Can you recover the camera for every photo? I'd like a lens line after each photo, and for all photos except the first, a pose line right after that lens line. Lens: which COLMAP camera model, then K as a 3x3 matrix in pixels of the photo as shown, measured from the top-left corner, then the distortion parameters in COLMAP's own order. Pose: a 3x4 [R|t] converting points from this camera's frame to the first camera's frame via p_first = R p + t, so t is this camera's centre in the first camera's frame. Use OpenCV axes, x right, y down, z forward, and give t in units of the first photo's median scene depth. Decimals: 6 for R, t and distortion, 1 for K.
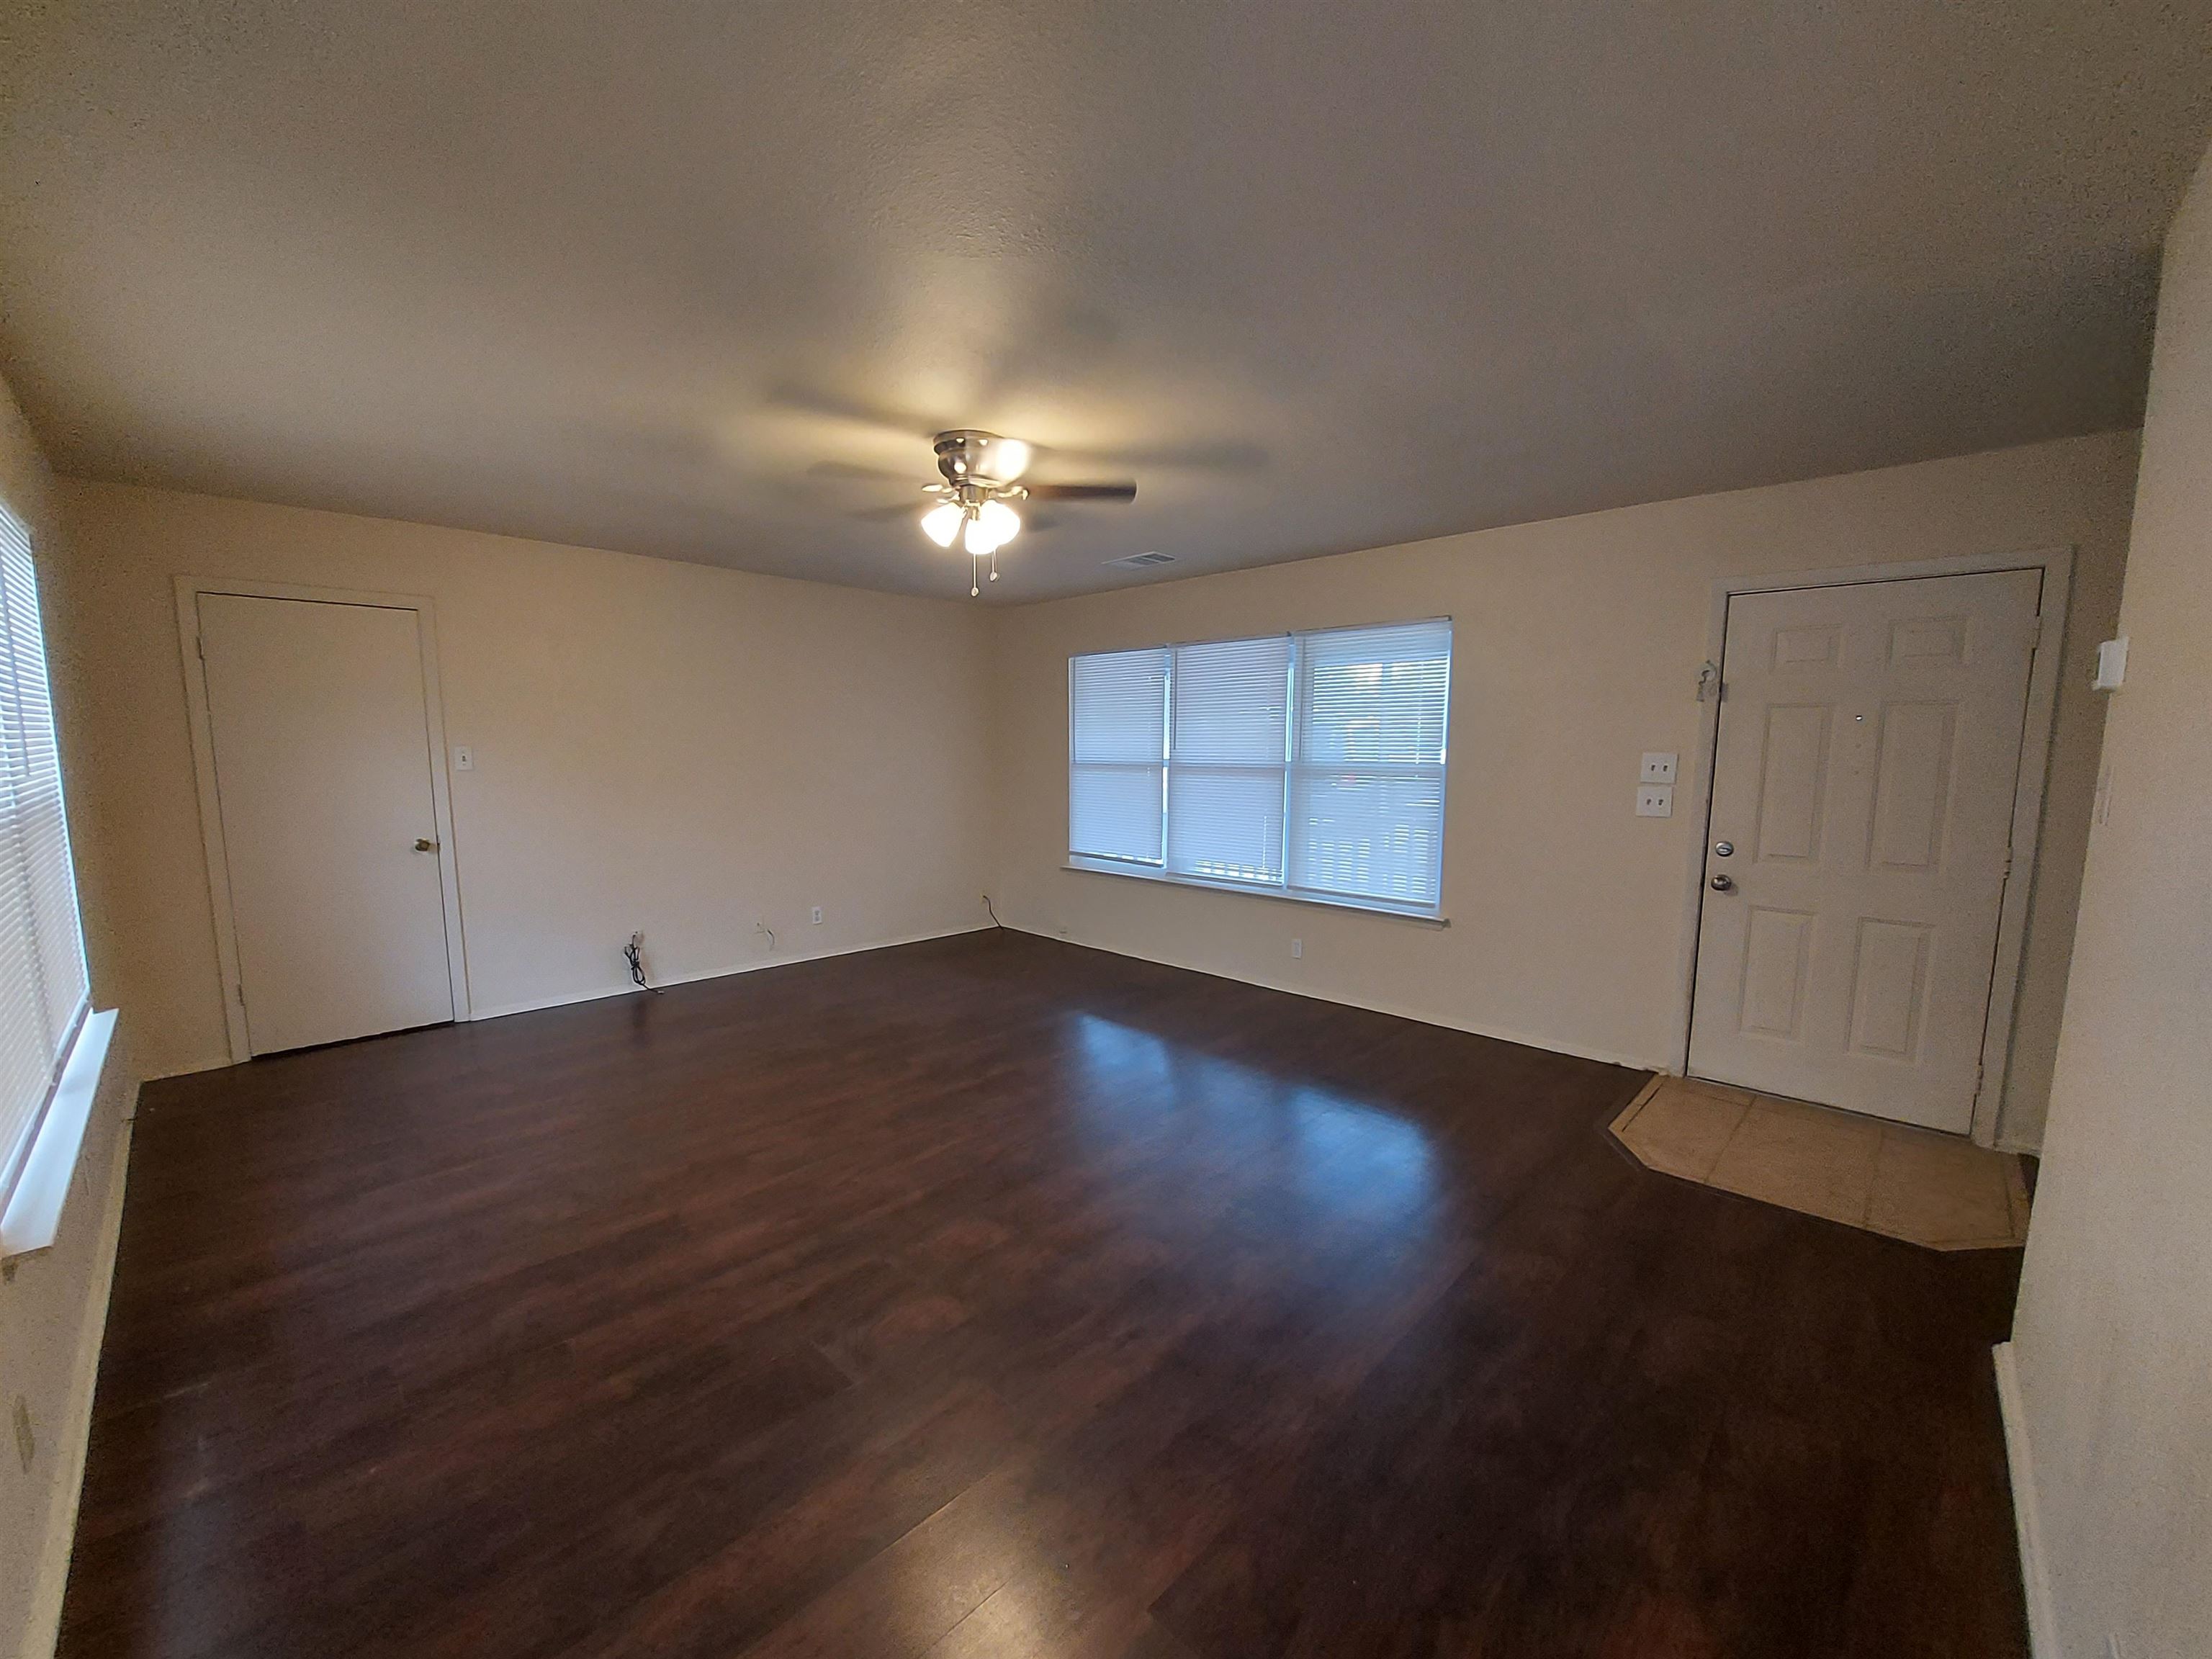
lens RADIAL K [[887.3, 0, 1112.3], [0, 887.3, 845.5], [0, 0, 1]] dist [-0.001007, -0.000053]
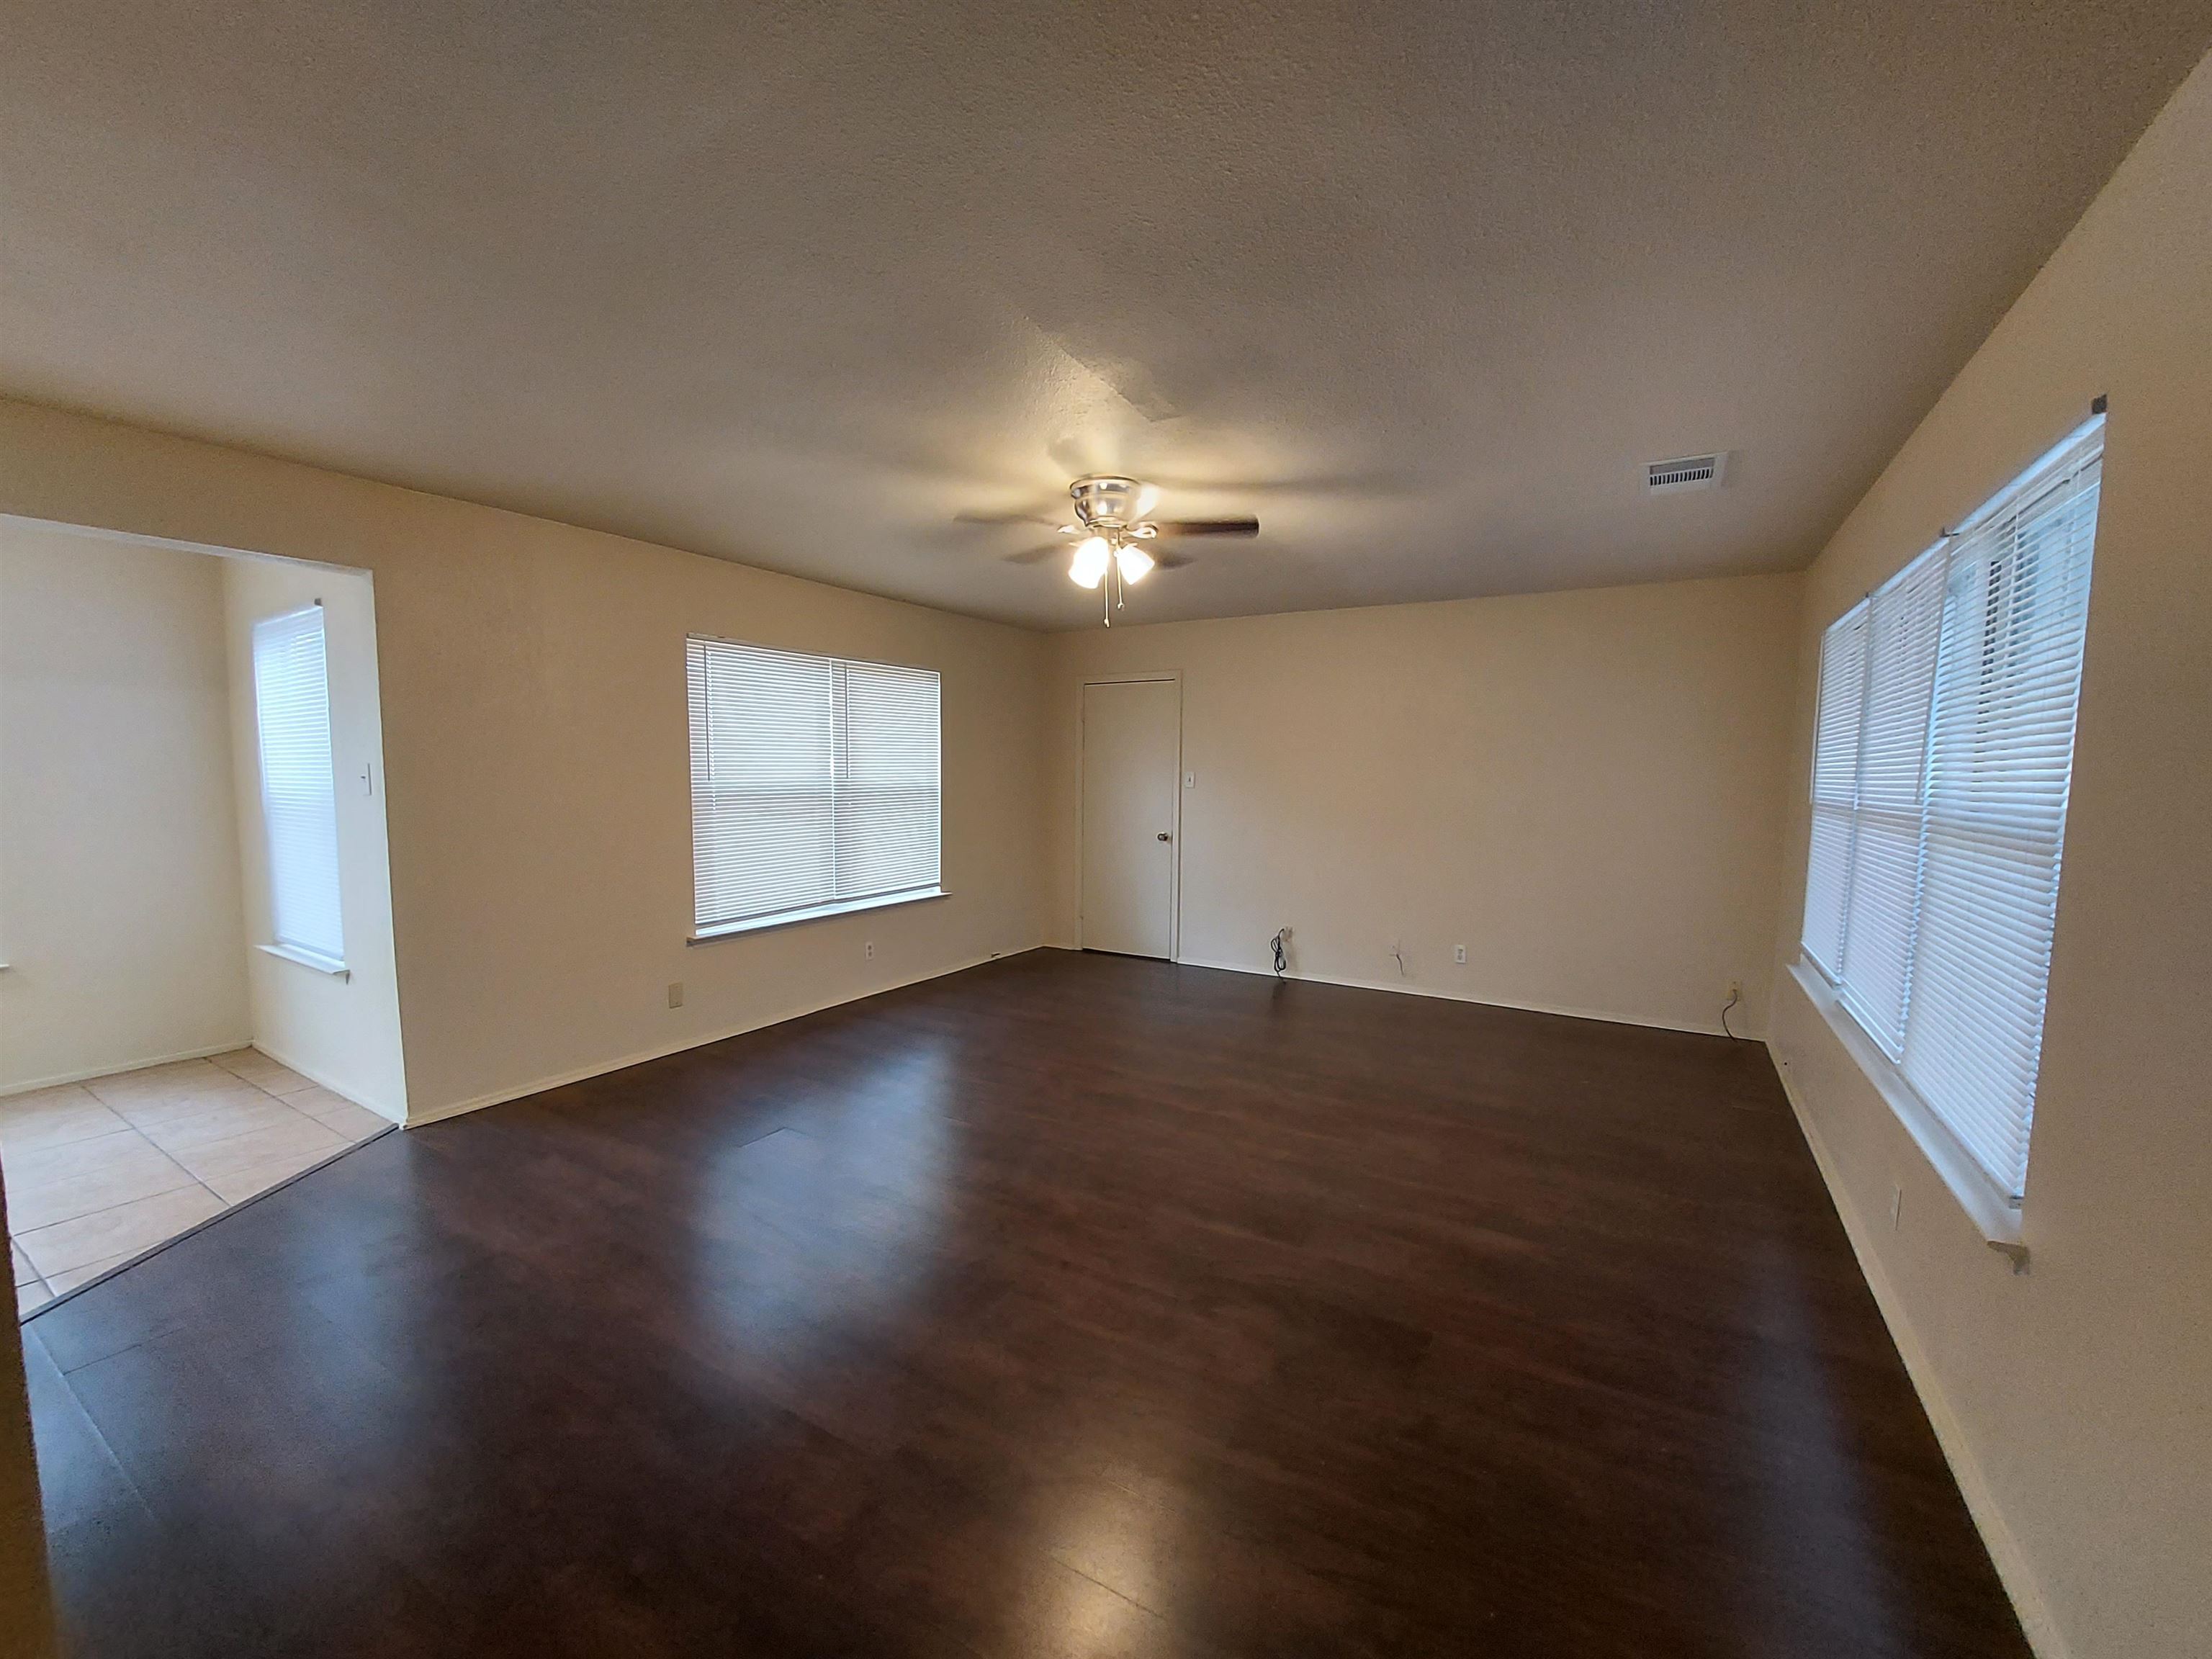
lens RADIAL K [[887.3, 0, 1111.7], [0, 887.3, 835.9], [0, 0, 1]] dist [-0.001007, -0.000053]
pose [[0.232481, 0.067811, -0.970234, 0.633502], [-0.121384, 0.991790, 0.040232, -0.050440], [0.964997, 0.108418, 0.238803, 0.543121]]
